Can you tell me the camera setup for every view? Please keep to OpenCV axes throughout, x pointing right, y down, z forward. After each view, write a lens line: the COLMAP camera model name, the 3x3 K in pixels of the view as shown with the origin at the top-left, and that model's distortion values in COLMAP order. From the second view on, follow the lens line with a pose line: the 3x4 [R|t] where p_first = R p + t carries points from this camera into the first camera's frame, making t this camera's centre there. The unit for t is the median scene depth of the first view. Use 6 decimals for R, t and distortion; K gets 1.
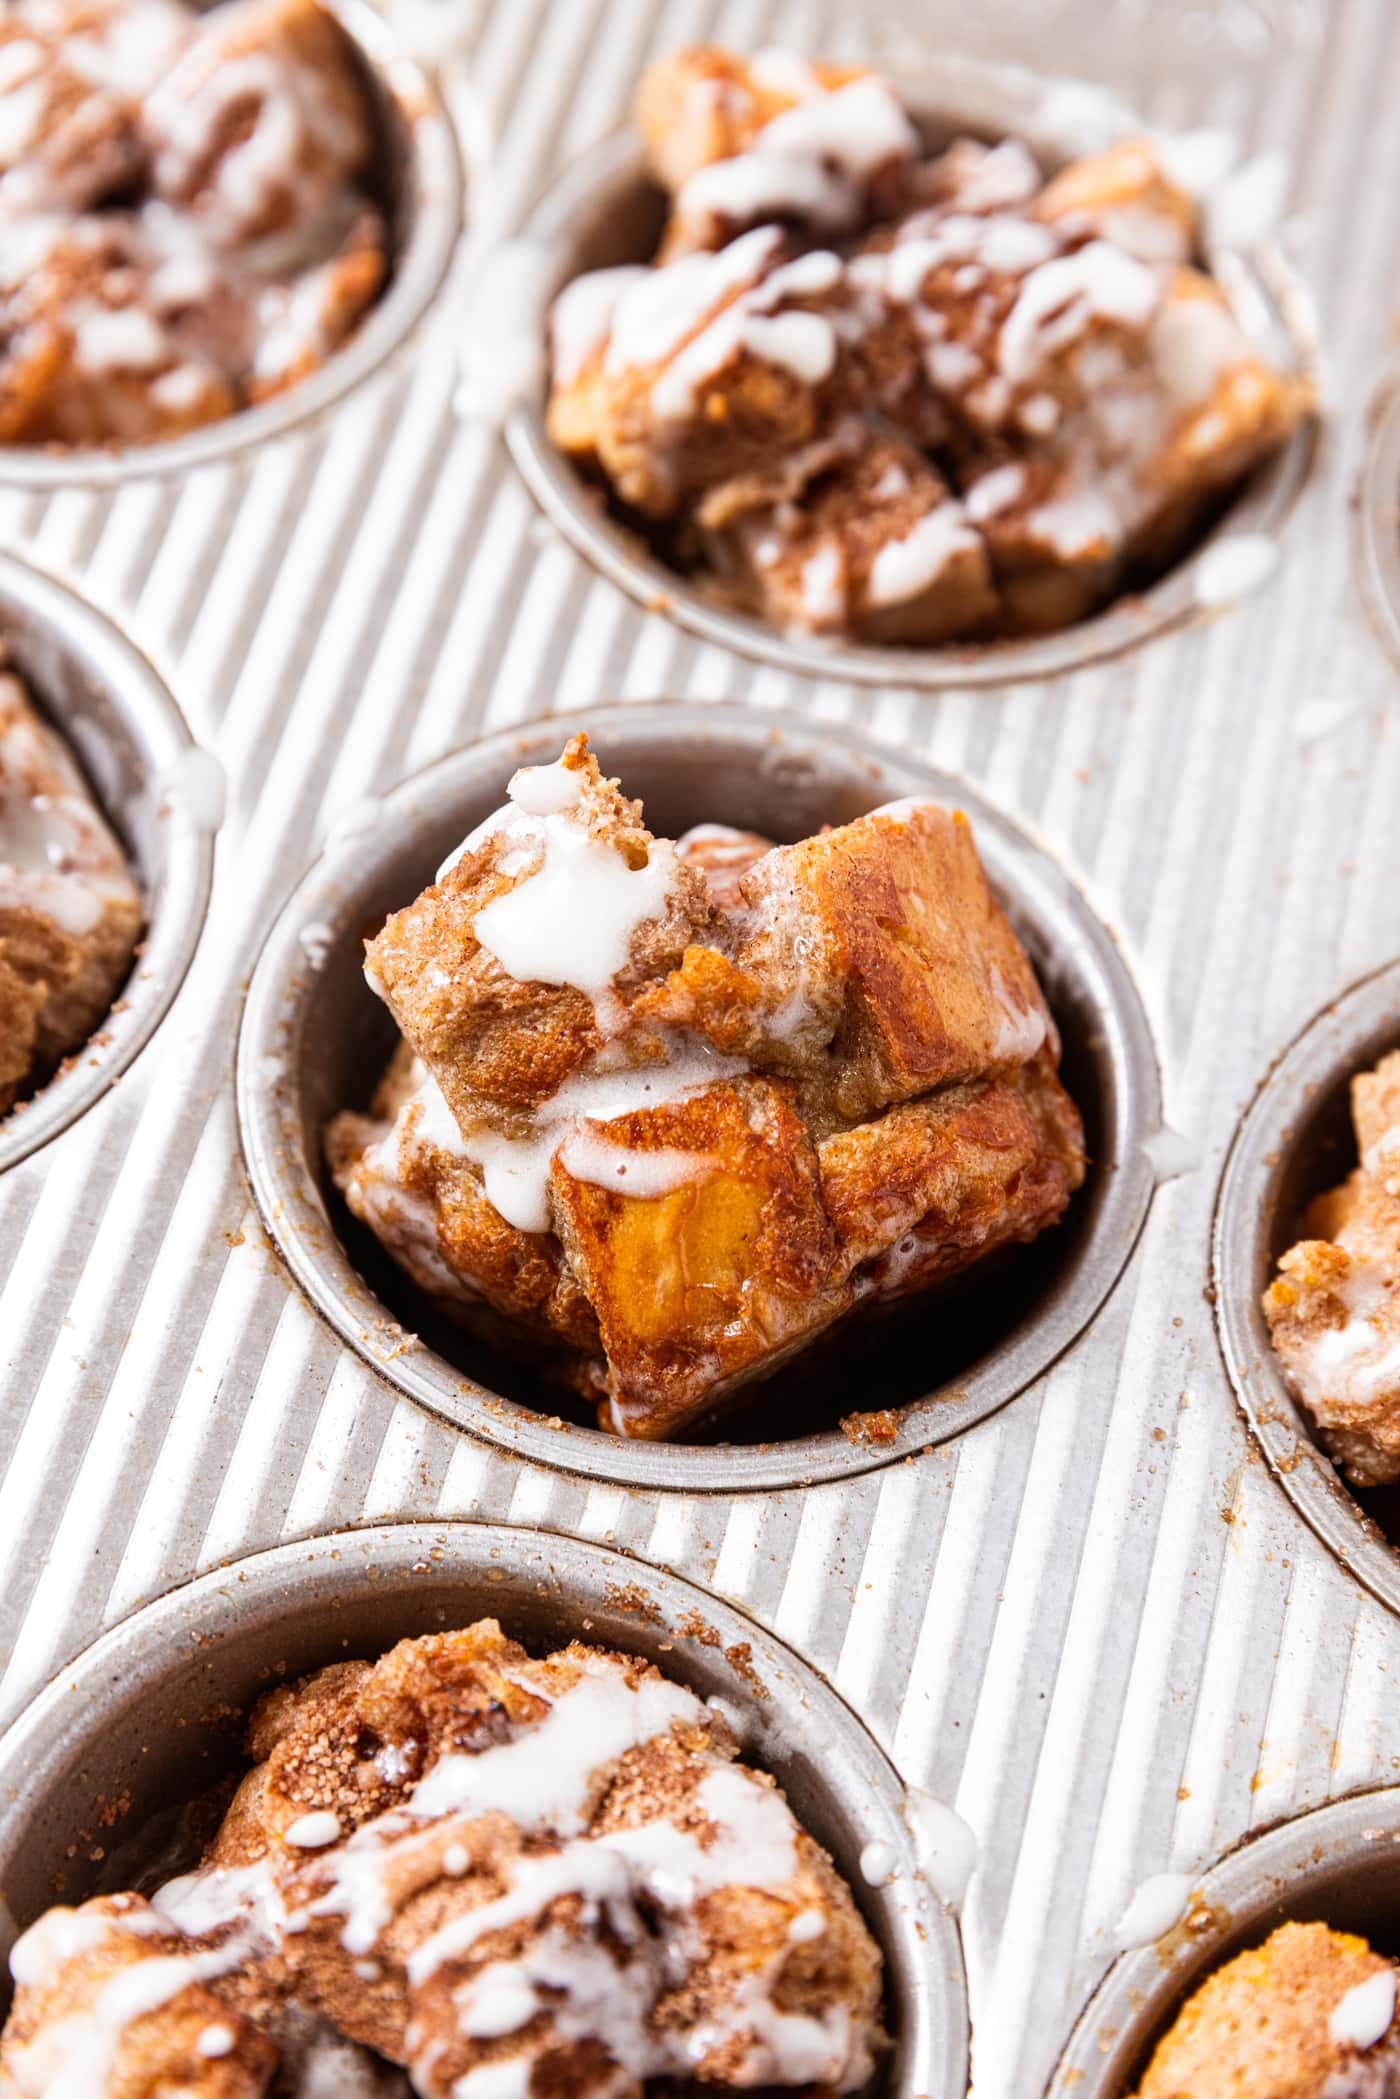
lens RADIAL K [[3973.3, 0, 700.0], [0, 3973.3, 1049.5], [0, 0, 1]] dist [-0.004298, -0.051276]
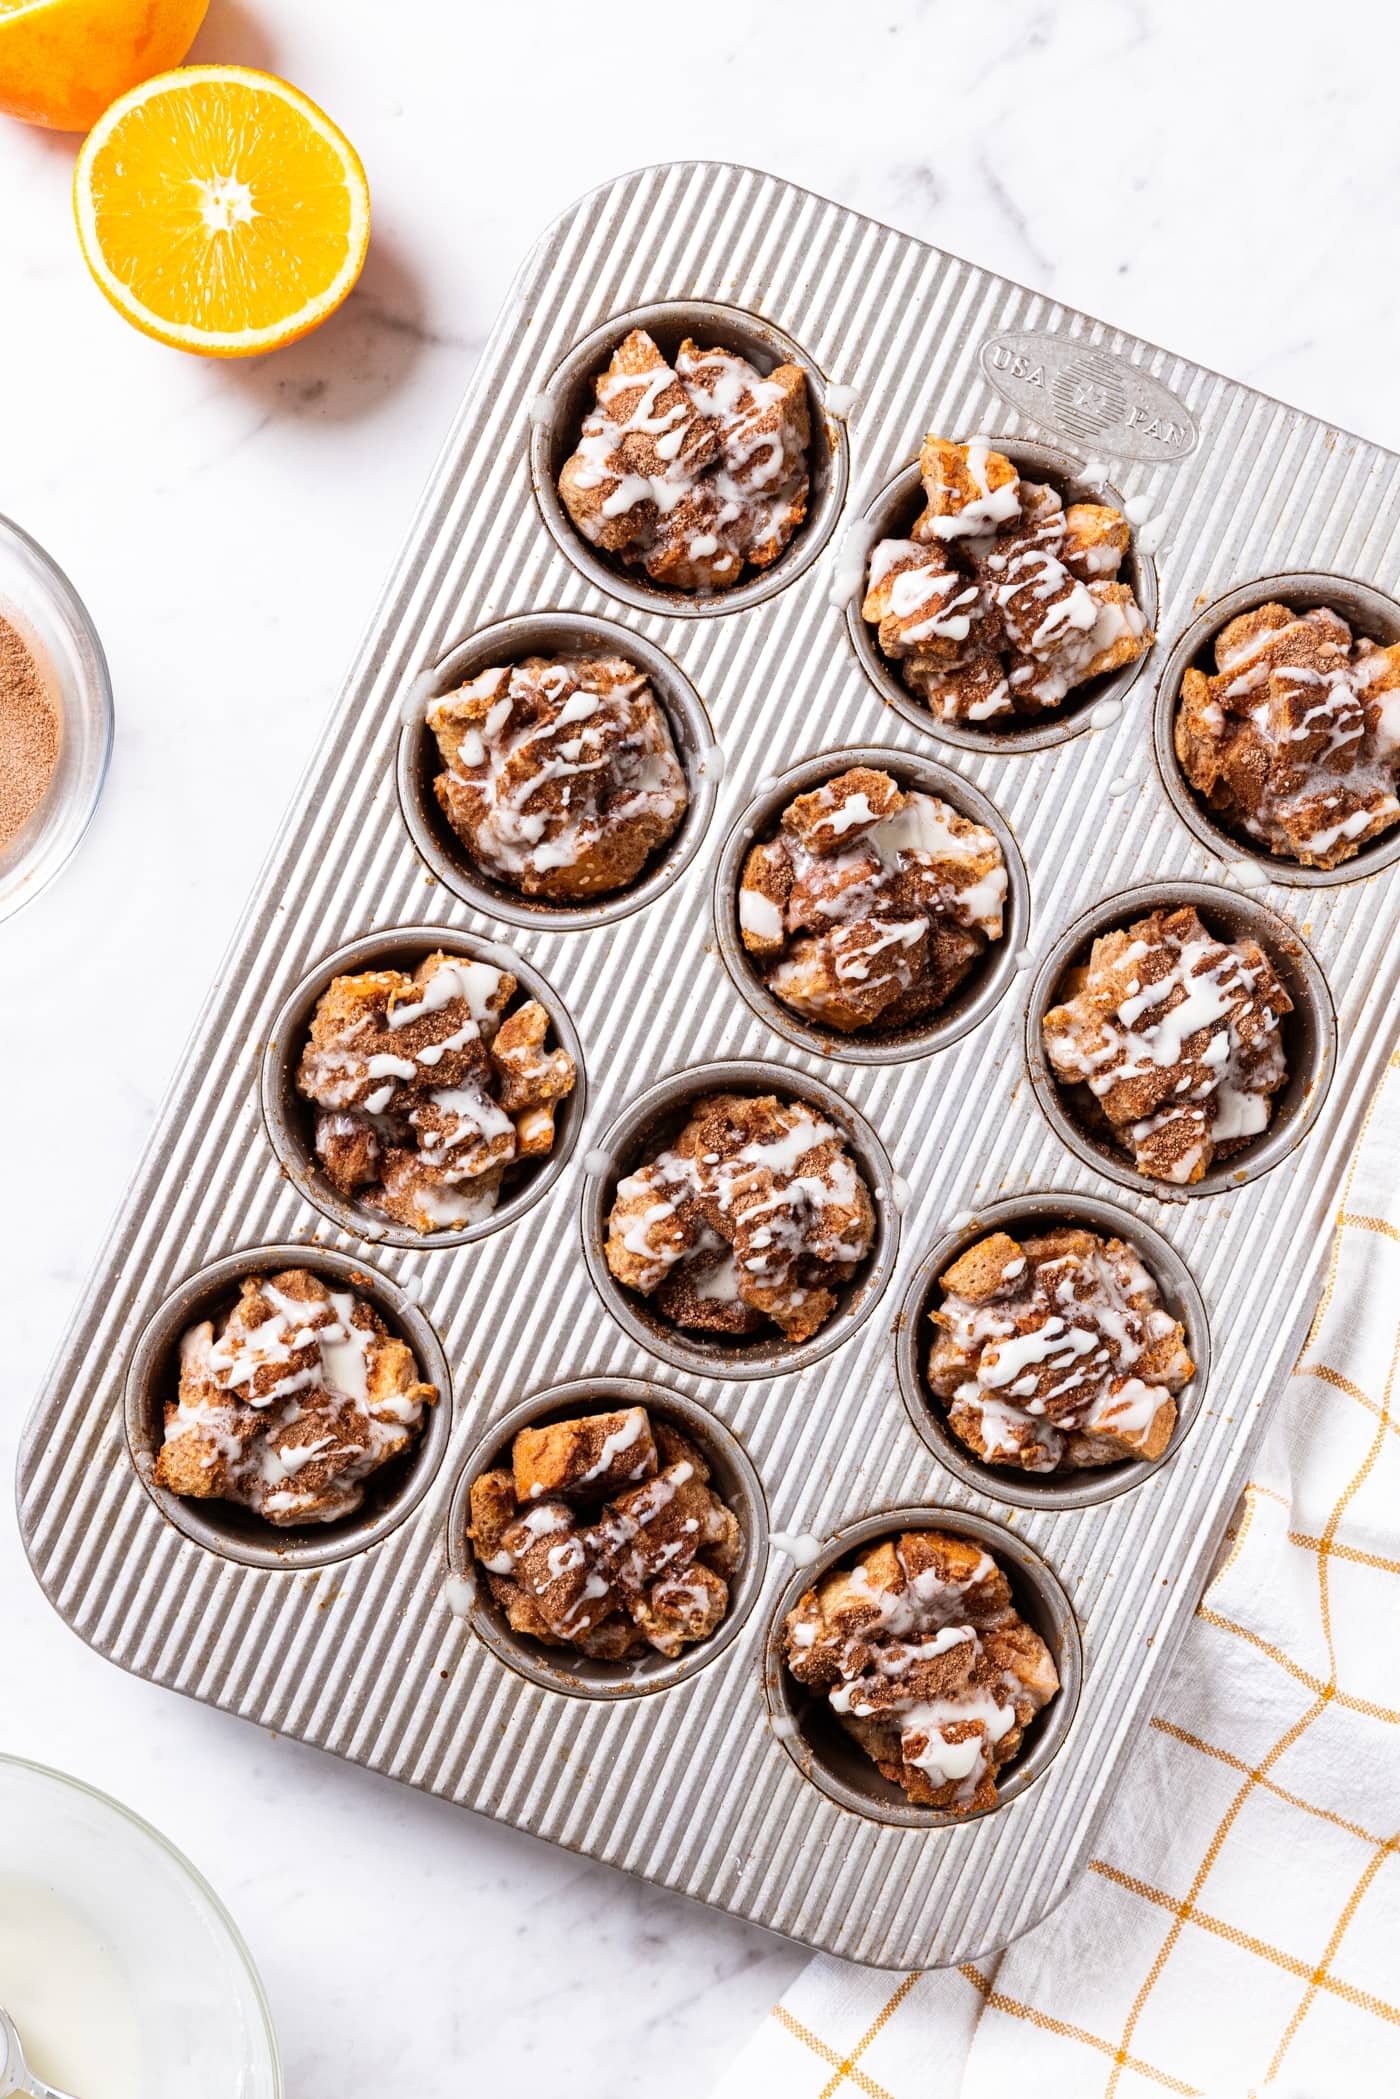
lens RADIAL K [[3973.3, 0, 700.0], [0, 3973.3, 1049.5], [0, 0, 1]] dist [-0.004298, -0.051276]
pose [[0.986755, 0.162141, 0.005045, -0.130078], [-0.143233, 0.856244, 0.496318, -1.419165], [0.076154, -0.490466, 0.868126, -1.694702]]
